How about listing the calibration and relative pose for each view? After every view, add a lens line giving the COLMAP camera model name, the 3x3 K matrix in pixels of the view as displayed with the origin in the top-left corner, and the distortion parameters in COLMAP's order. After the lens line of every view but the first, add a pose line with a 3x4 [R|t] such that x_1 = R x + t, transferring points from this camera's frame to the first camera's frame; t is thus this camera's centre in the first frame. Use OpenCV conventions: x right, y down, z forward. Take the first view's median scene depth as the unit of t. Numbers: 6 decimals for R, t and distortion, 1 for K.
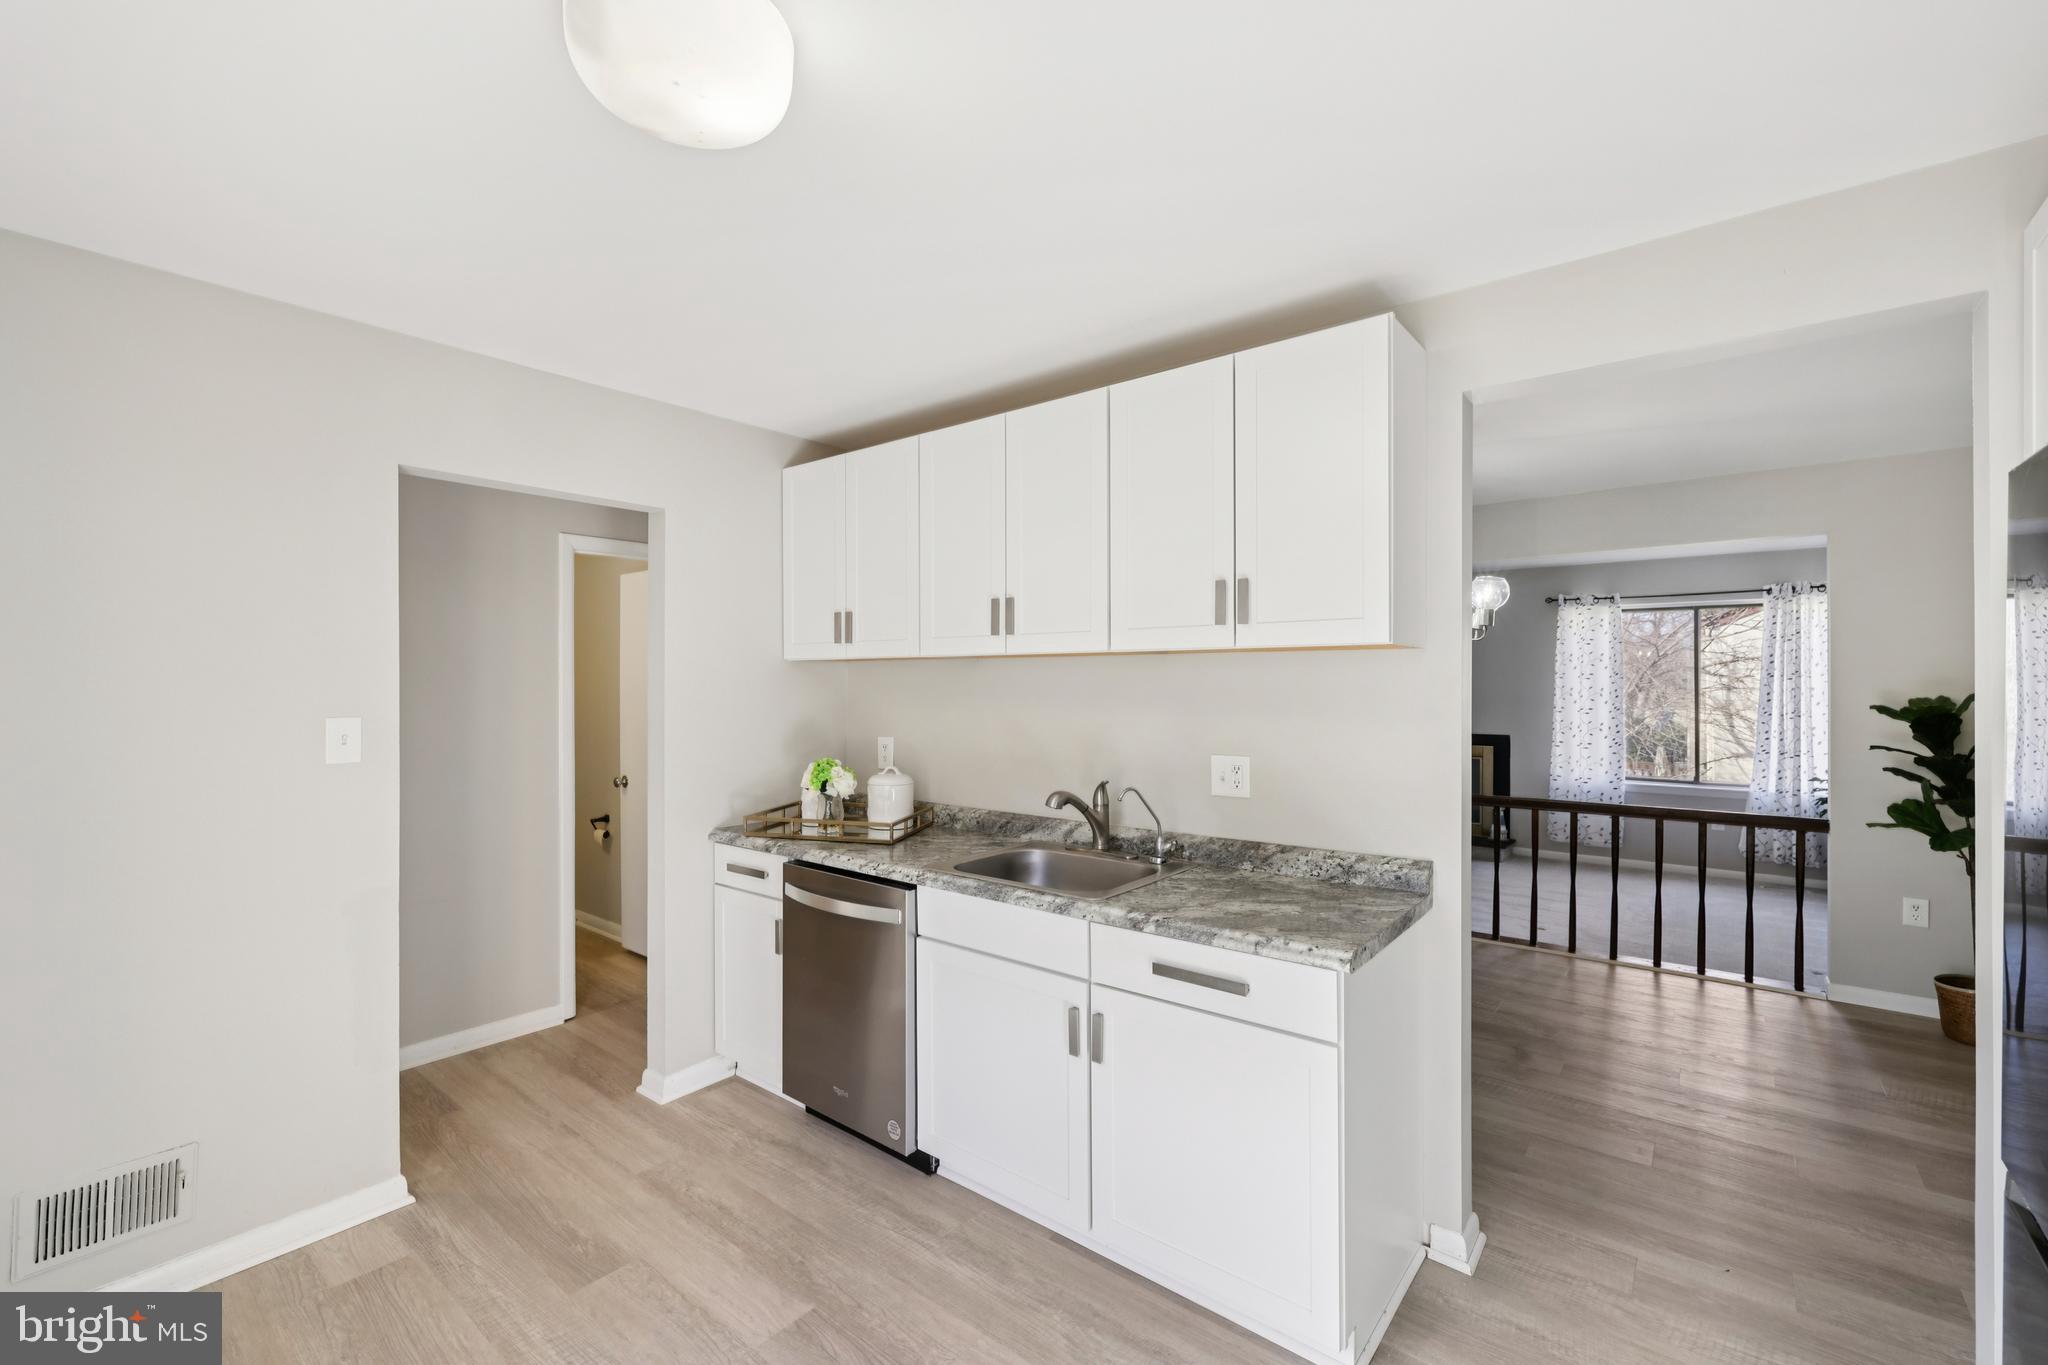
lens RADIAL K [[867.9, 0, 1000.2], [0, 867.9, 684.3], [0, 0, 1]] dist [-0.001327, 0.001245]
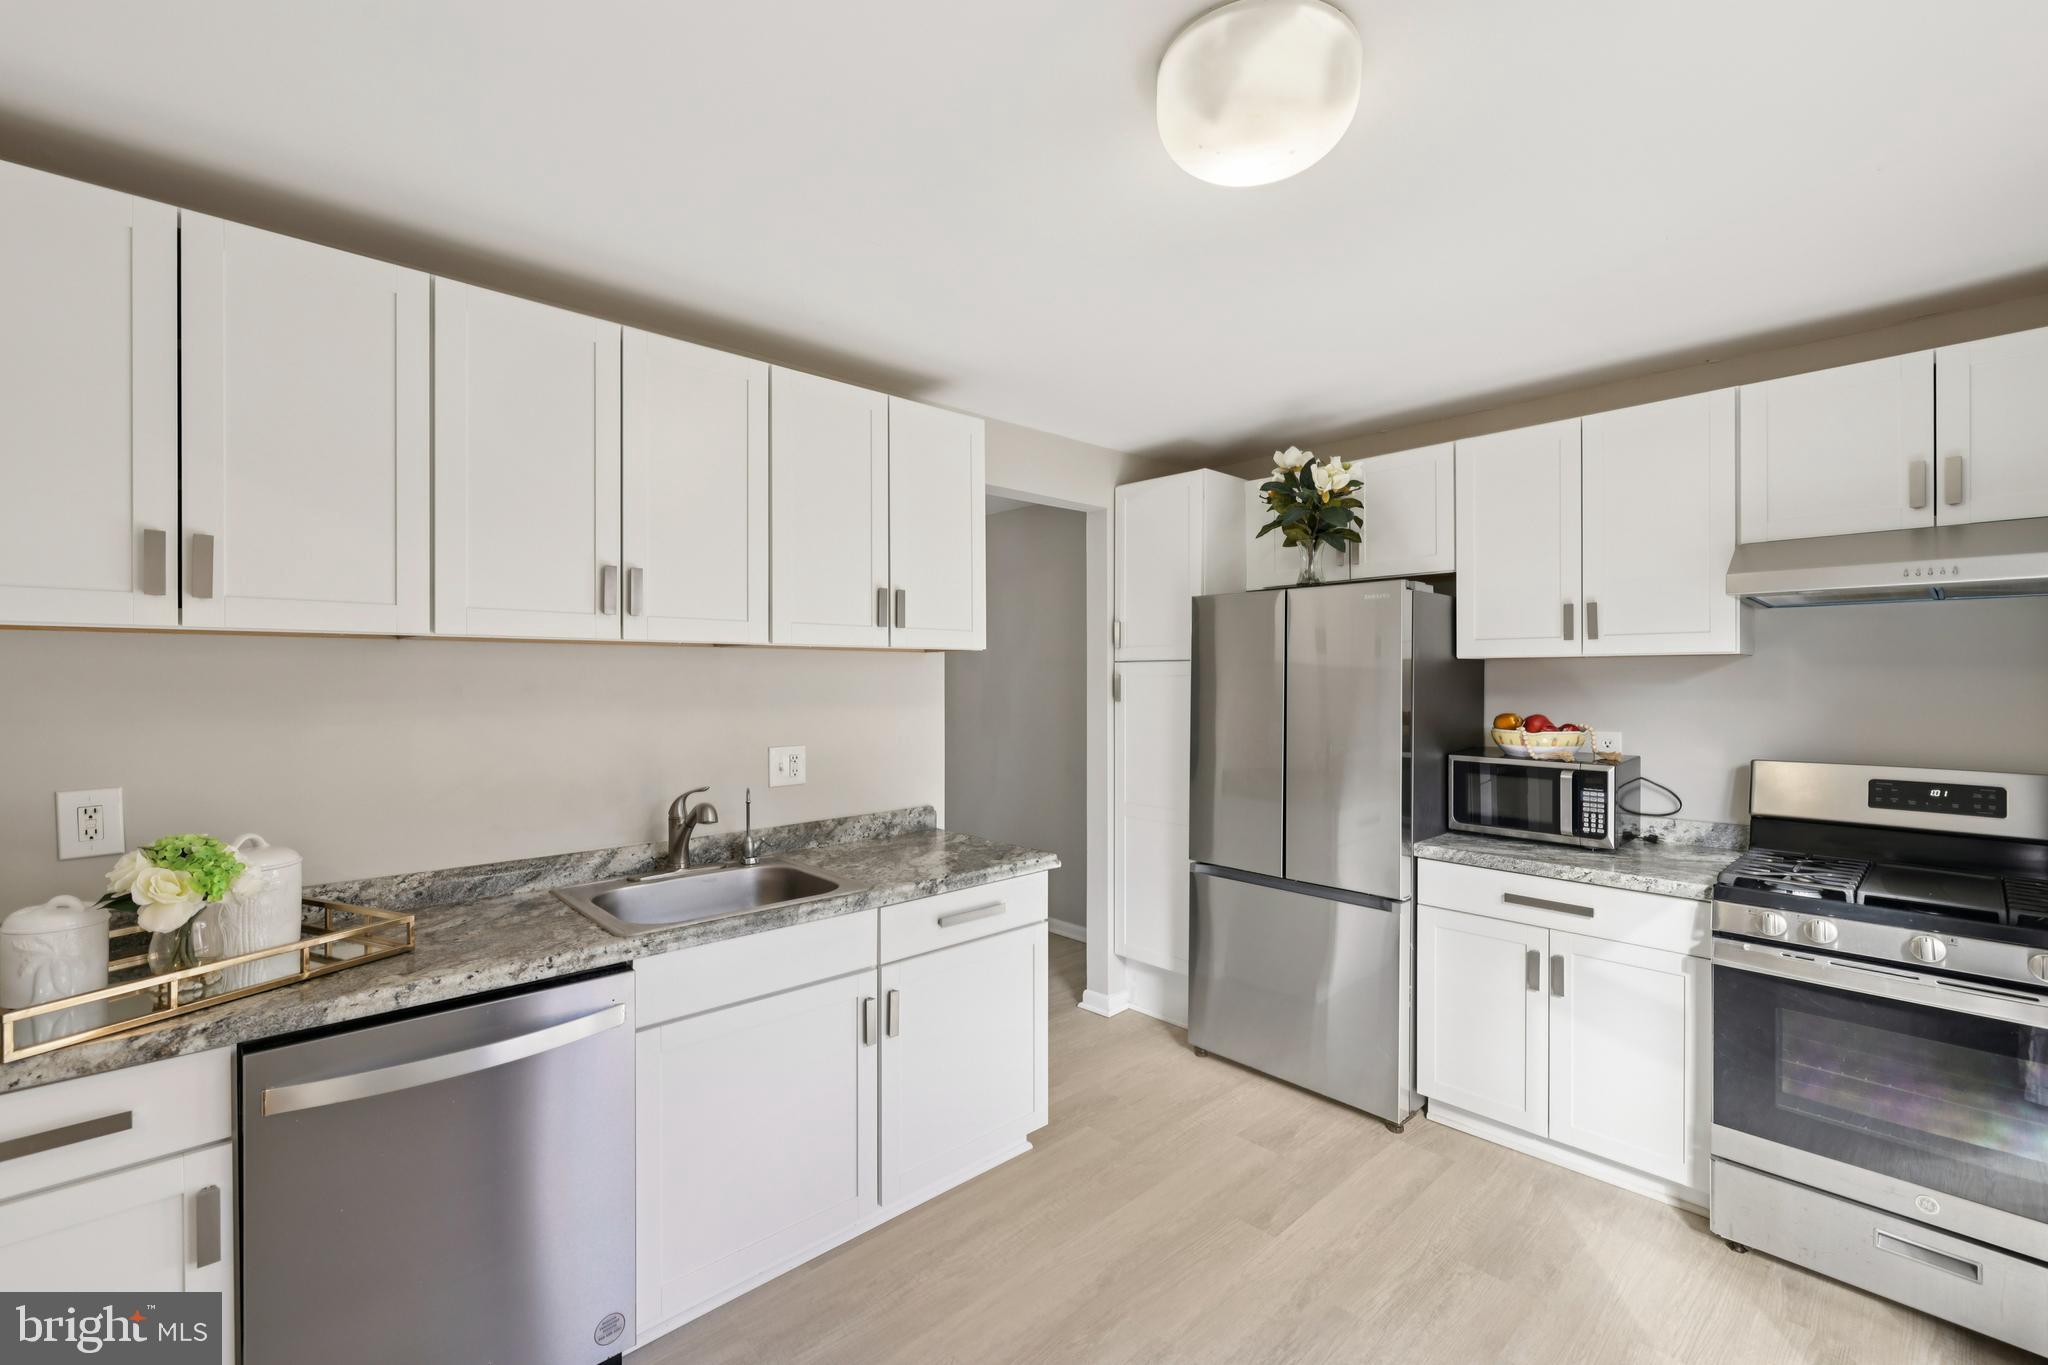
lens RADIAL K [[867.9, 0, 1024.7], [0, 867.9, 682.1], [0, 0, 1]] dist [-0.001327, 0.001245]
pose [[0.126299, -0.003370, 0.991987, -0.757715], [0.004056, 0.999988, 0.002881, 0.001388], [-0.991984, 0.003660, 0.126311, 0.584051]]
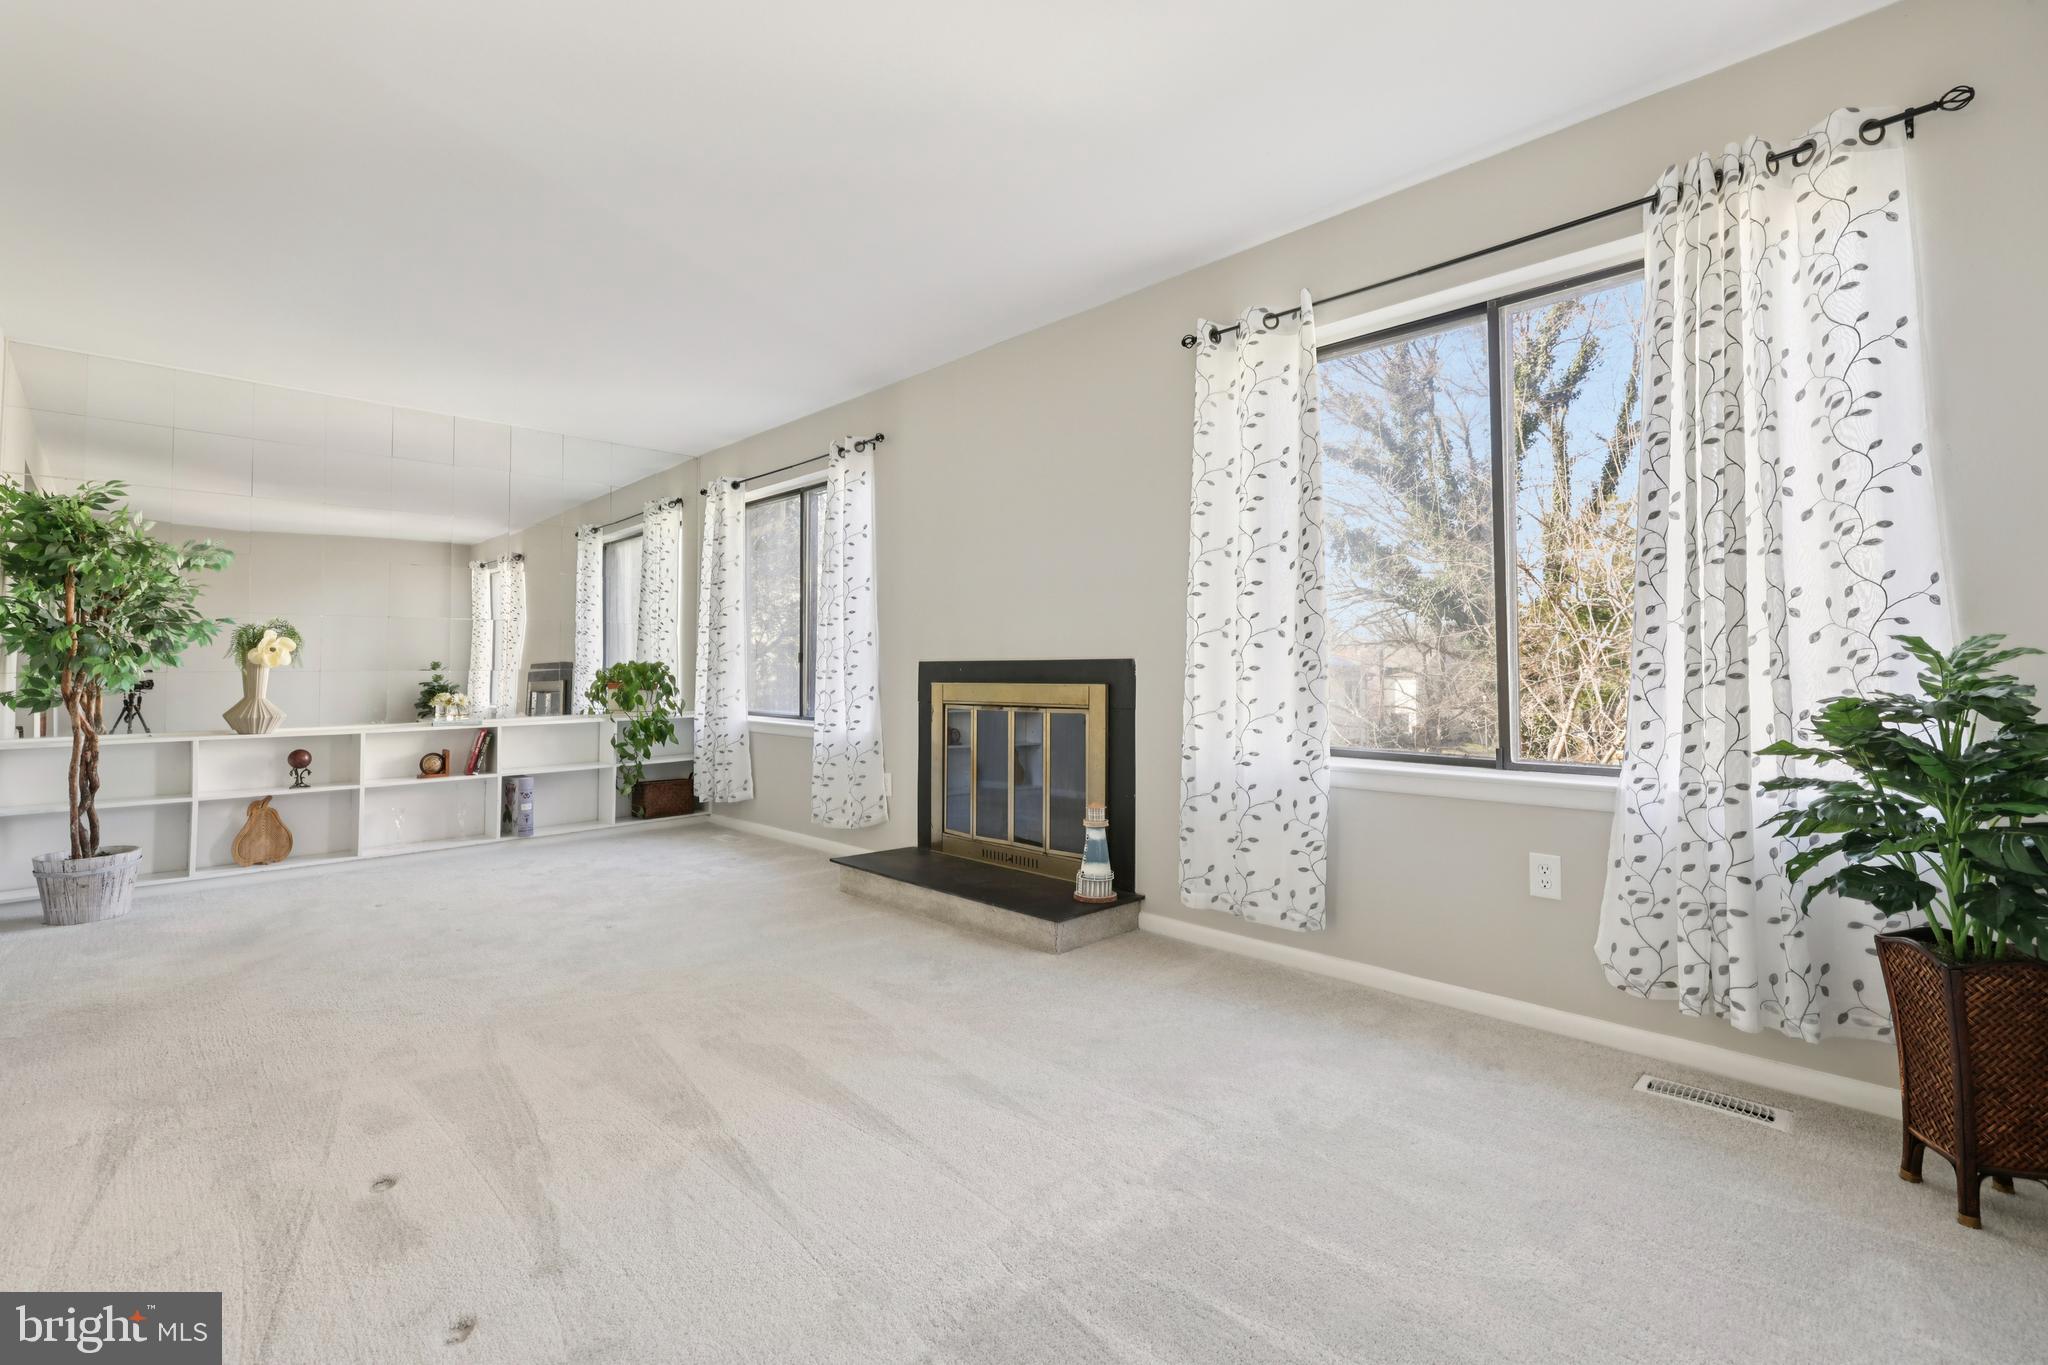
lens RADIAL K [[867.9, 0, 1017.1], [0, 867.9, 649.7], [0, 0, 1]] dist [-0.001327, 0.001245]
pose [[0.994557, -0.007117, -0.103952, 1.774450], [0.003725, 0.999455, -0.032788, 0.210846], [0.104129, 0.032222, 0.994042, 1.691641]]
